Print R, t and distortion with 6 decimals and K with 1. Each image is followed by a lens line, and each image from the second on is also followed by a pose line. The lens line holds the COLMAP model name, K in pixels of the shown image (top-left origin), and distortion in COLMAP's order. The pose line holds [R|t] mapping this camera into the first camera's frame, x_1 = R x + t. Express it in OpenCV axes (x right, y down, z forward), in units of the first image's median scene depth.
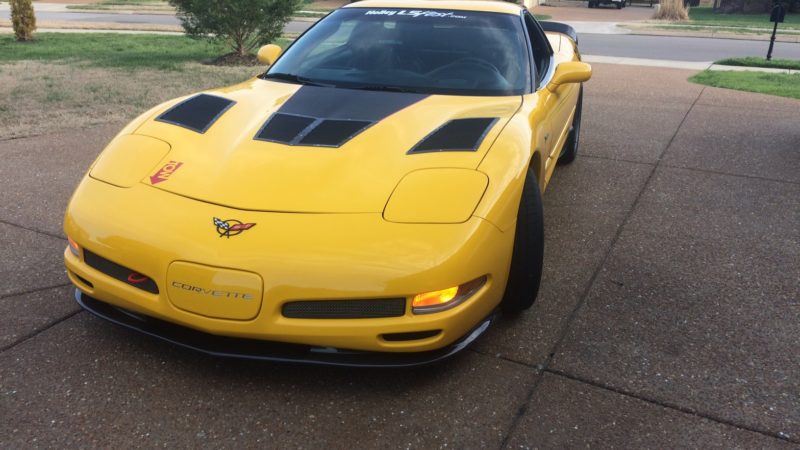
lens RADIAL K [[674.3, 0, 398.2], [0, 674.3, 229.7], [0, 0, 1]] dist [0.071085, -0.088019]
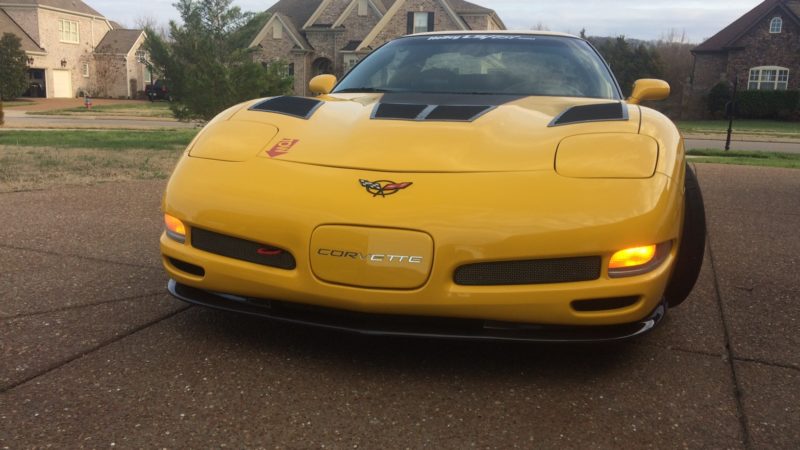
lens RADIAL K [[674.3, 0, 398.8], [0, 674.3, 222.4], [0, 0, 1]] dist [0.071085, -0.088019]
pose [[0.997248, -0.009442, 0.073529, -0.287465], [0.021785, 0.985387, -0.168929, 0.184896], [-0.070860, 0.170066, 0.982882, 0.153937]]
